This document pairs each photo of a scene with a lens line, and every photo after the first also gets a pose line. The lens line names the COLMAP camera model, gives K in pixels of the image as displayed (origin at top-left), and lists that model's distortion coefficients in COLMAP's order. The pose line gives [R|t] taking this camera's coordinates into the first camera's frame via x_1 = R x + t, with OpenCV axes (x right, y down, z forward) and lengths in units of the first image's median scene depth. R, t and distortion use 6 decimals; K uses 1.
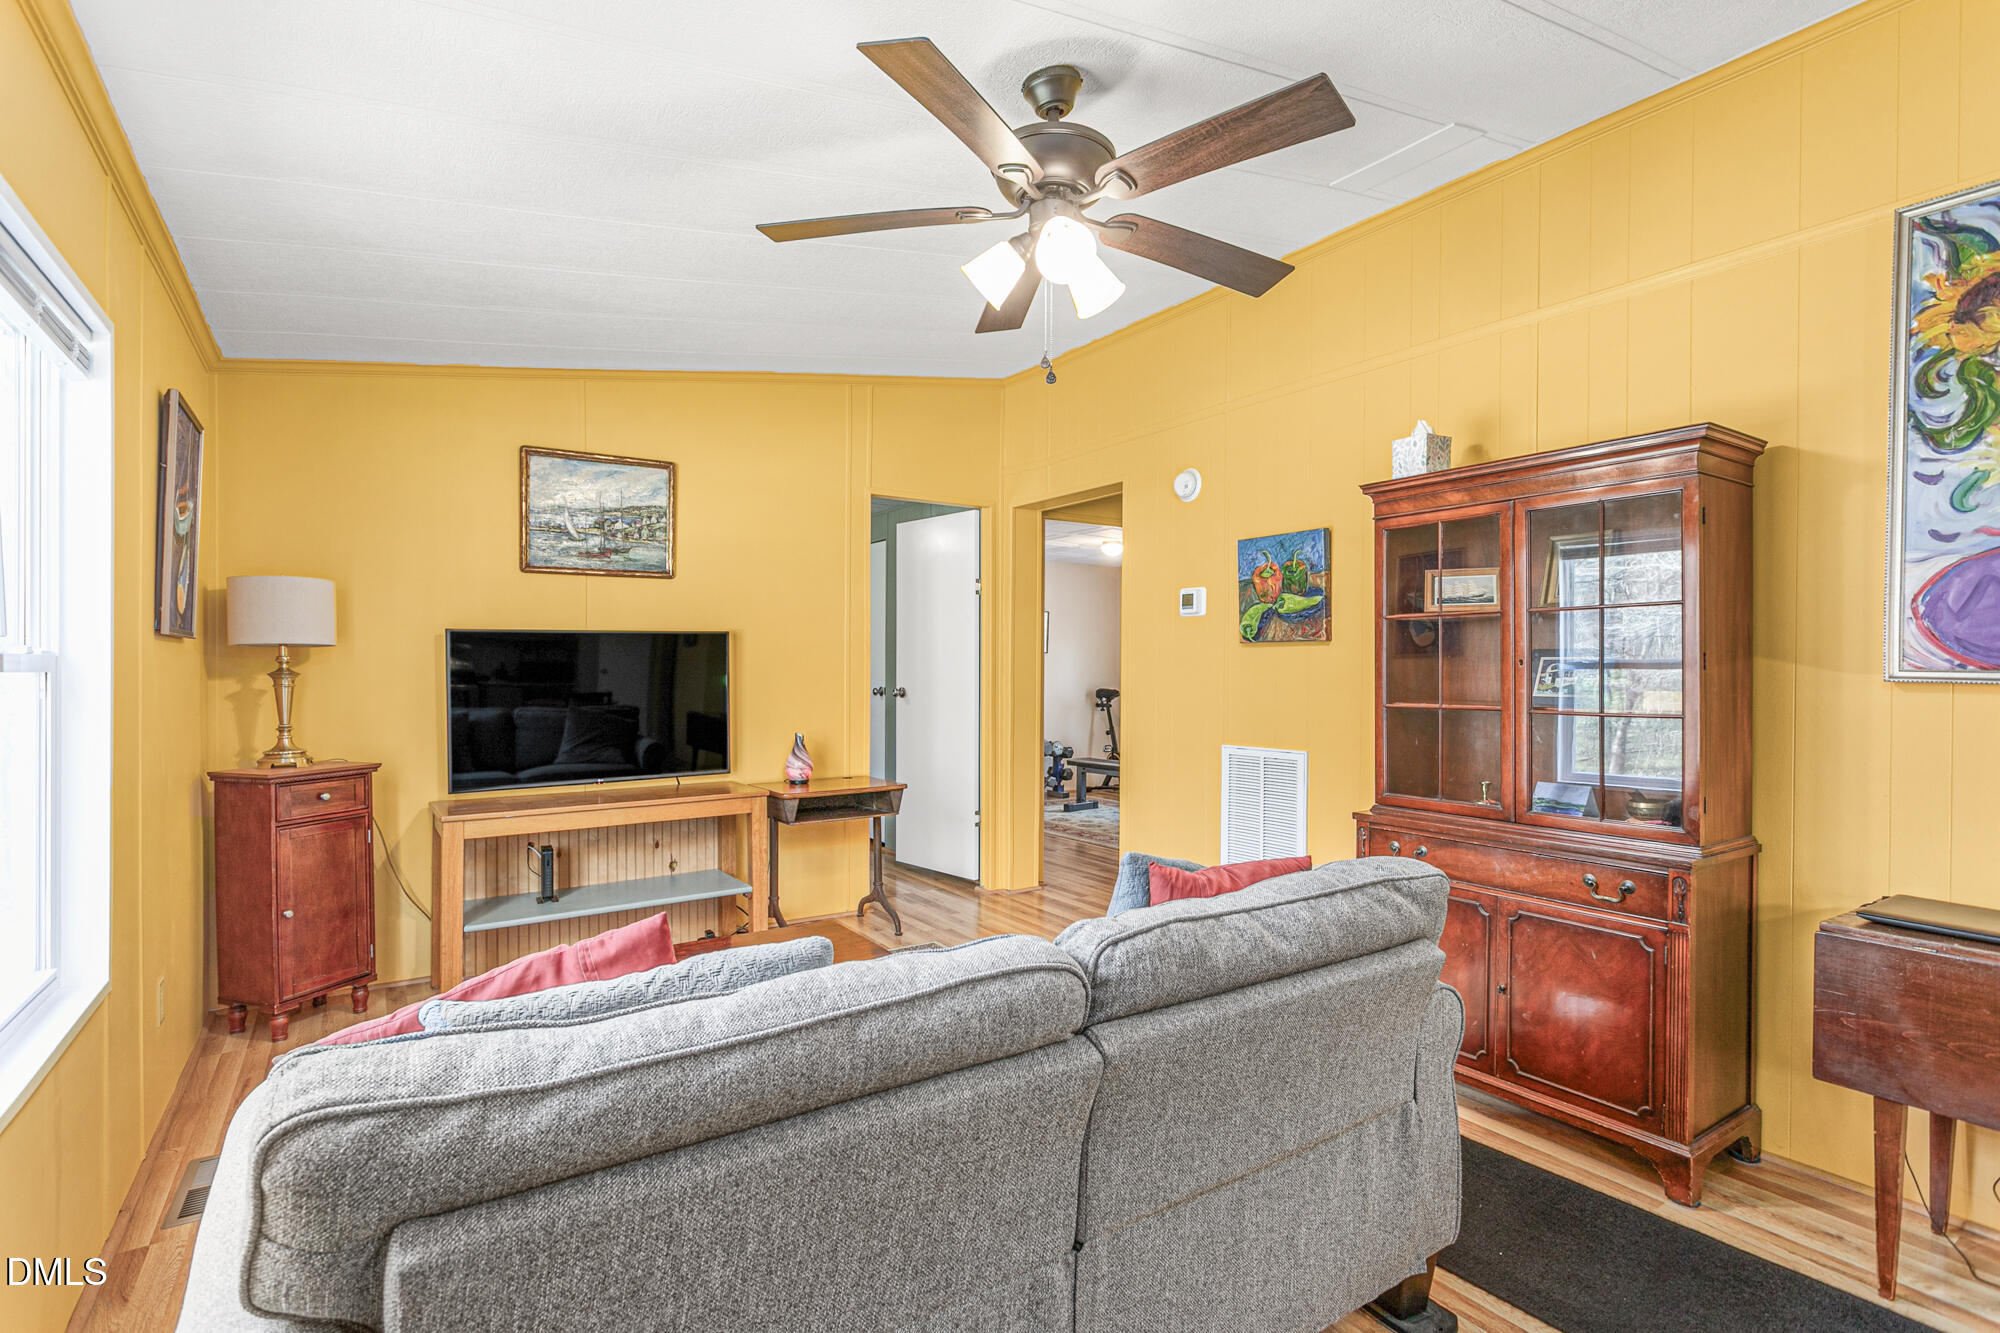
lens RADIAL K [[963.0, 0, 995.9], [0, 963.0, 673.3], [0, 0, 1]] dist [0.000715, 0.001403]
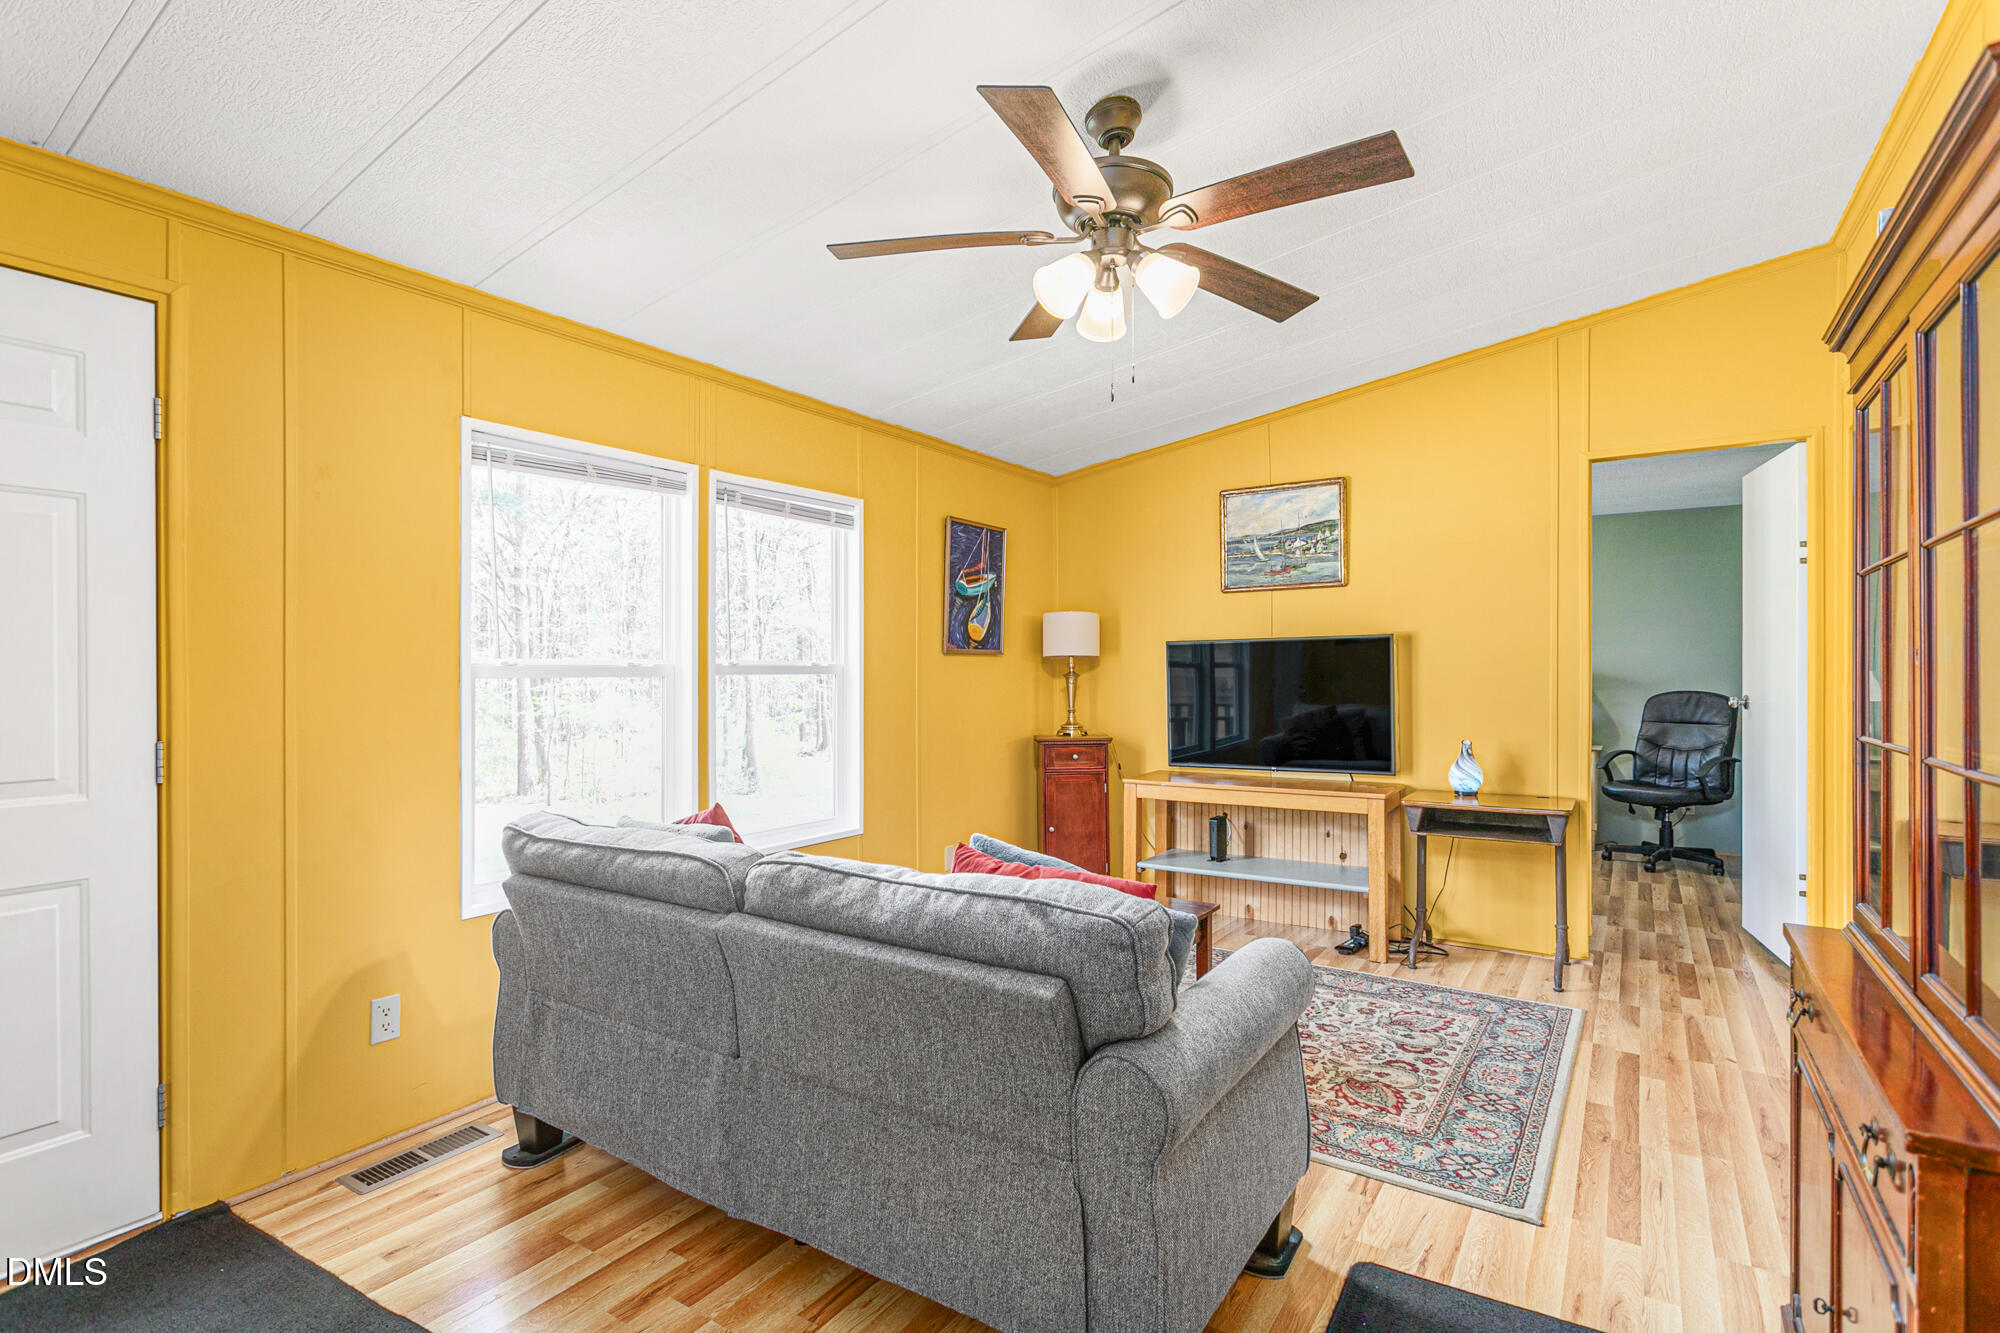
lens RADIAL K [[963.0, 0, 1002.3], [0, 963.0, 672.8], [0, 0, 1]] dist [0.000715, 0.001403]
pose [[0.381845, 0.001050, -0.924226, 0.524807], [-0.003091, 0.999995, -0.000141, -0.001973], [0.924221, 0.002911, 0.381846, 0.259277]]
